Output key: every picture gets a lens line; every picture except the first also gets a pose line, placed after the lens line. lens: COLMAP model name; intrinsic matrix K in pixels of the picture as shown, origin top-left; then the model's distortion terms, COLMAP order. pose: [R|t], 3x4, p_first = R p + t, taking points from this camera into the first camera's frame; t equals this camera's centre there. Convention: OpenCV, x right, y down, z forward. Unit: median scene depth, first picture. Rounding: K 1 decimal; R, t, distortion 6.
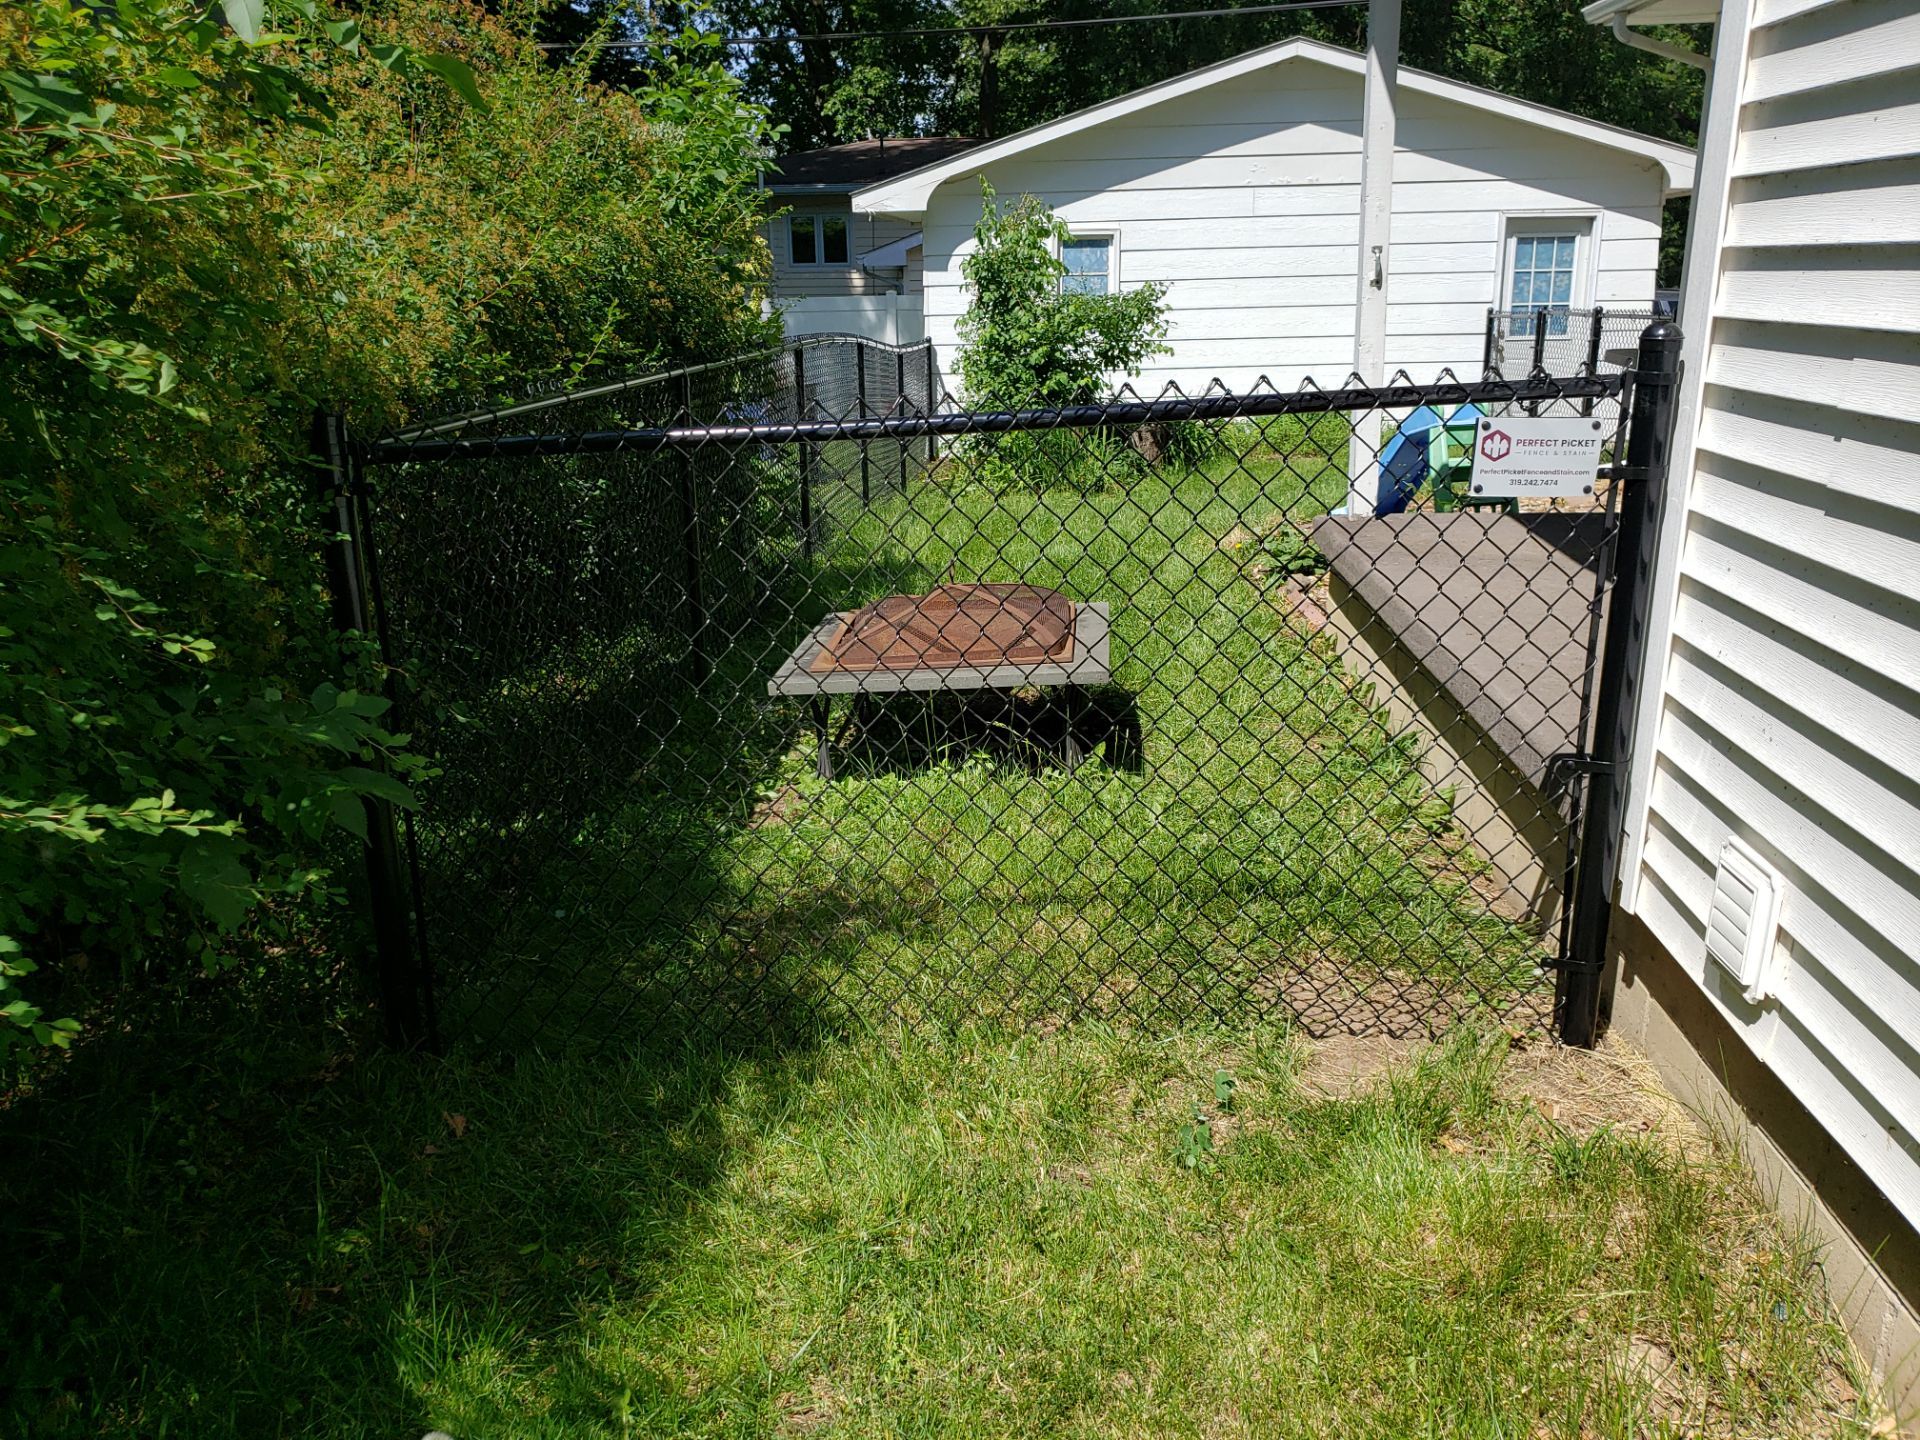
lens RADIAL K [[1498.4, 0, 962.7], [0, 1498.4, 733.8], [0, 0, 1]] dist [0.008914, -0.001792]
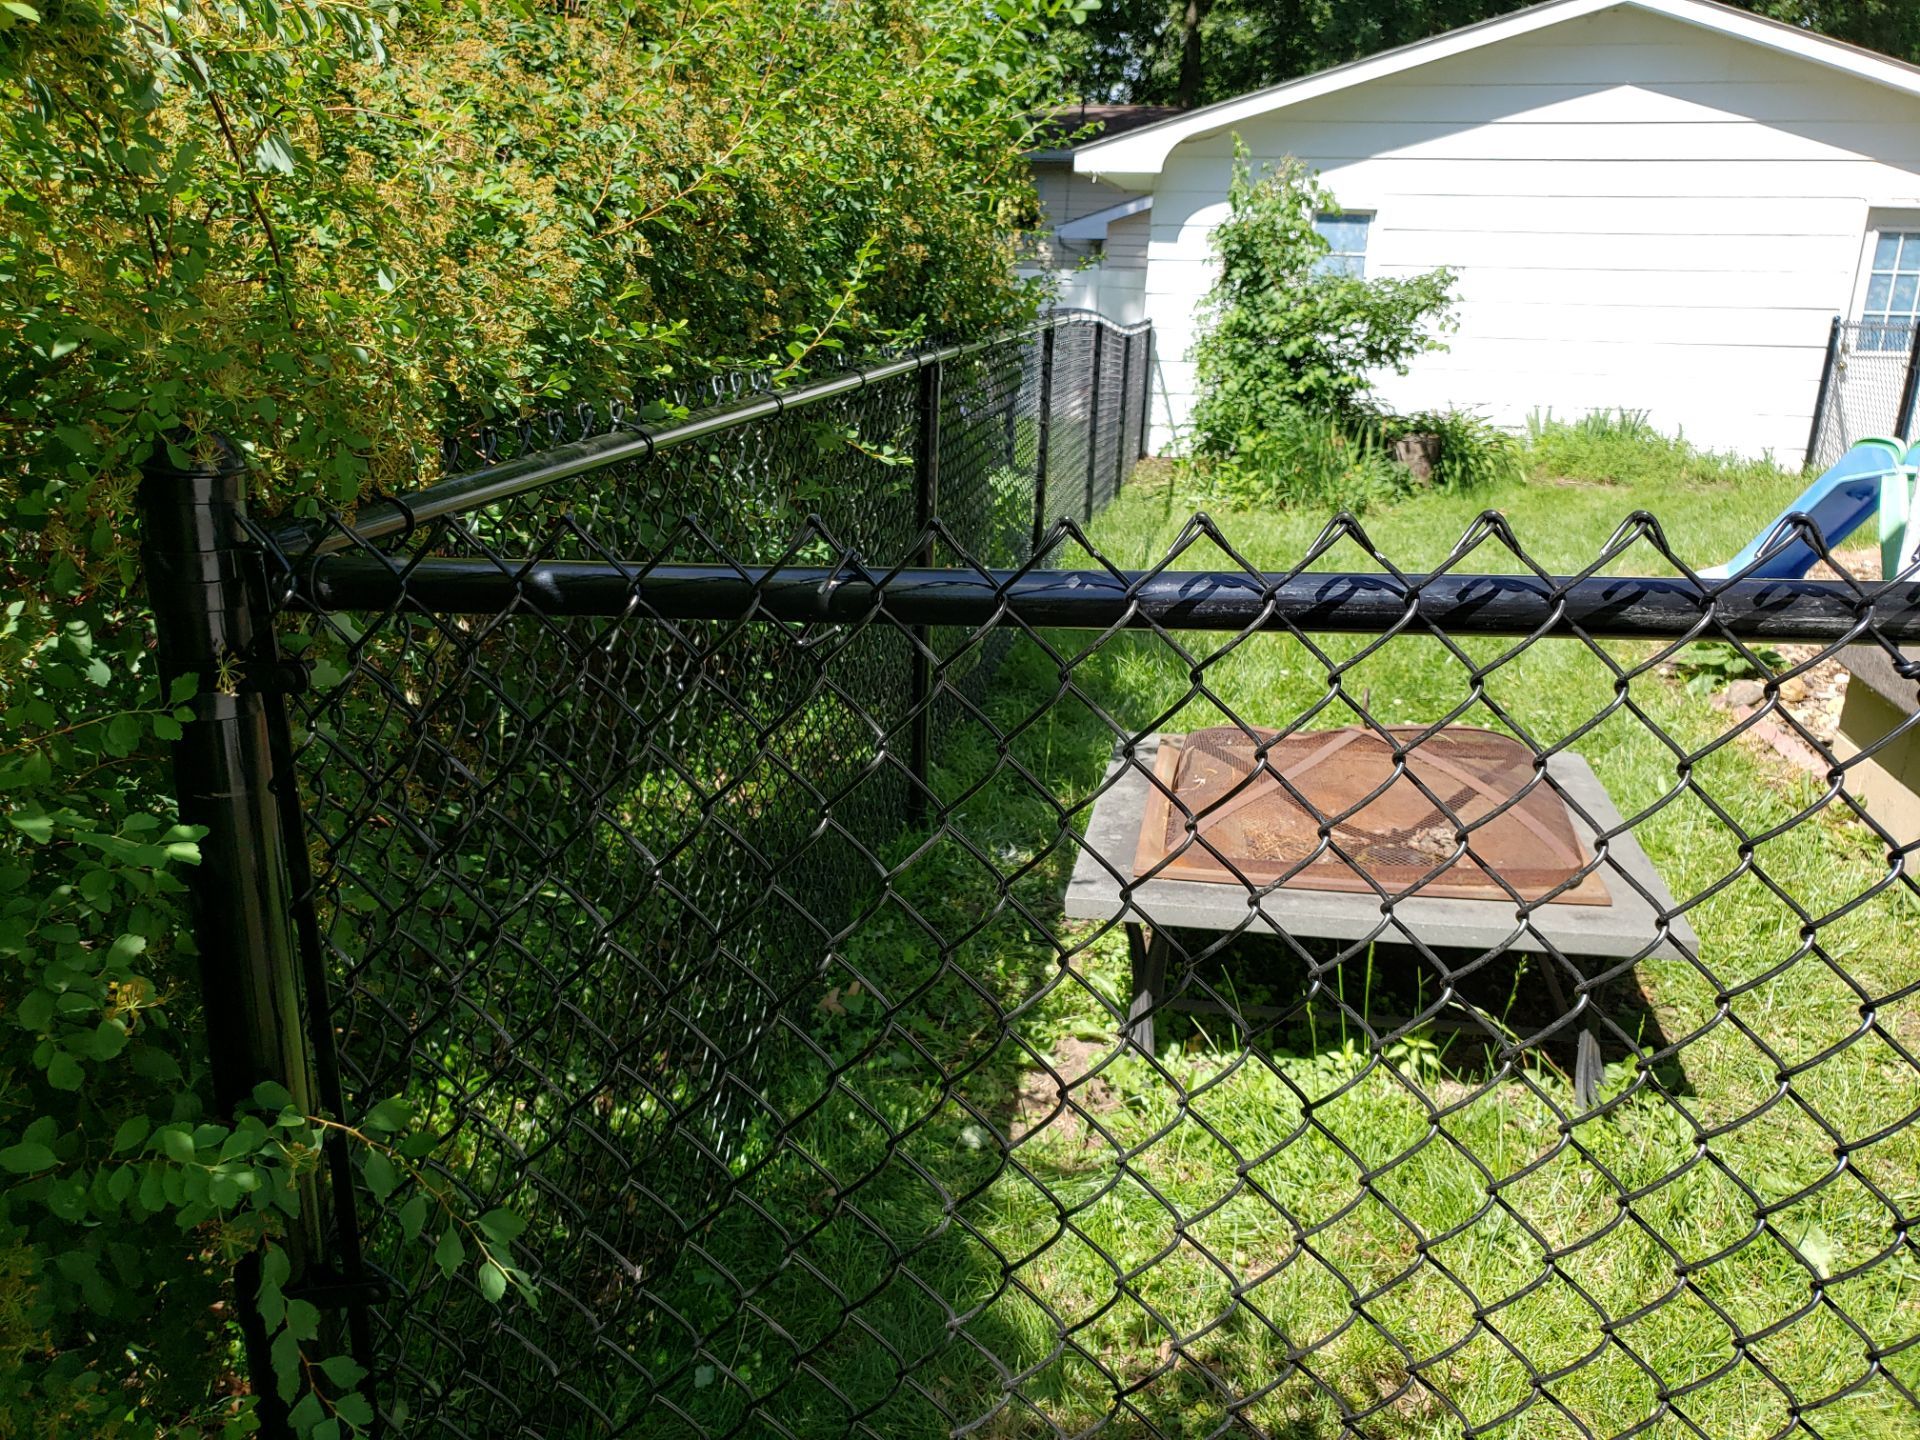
lens RADIAL K [[1498.4, 0, 955.4], [0, 1498.4, 712.4], [0, 0, 1]] dist [0.008914, -0.001792]
pose [[0.992887, 0.073844, -0.093390, -0.043761], [-0.073695, 0.997268, 0.005054, -0.037220], [0.093508, 0.001864, 0.995617, 0.143054]]
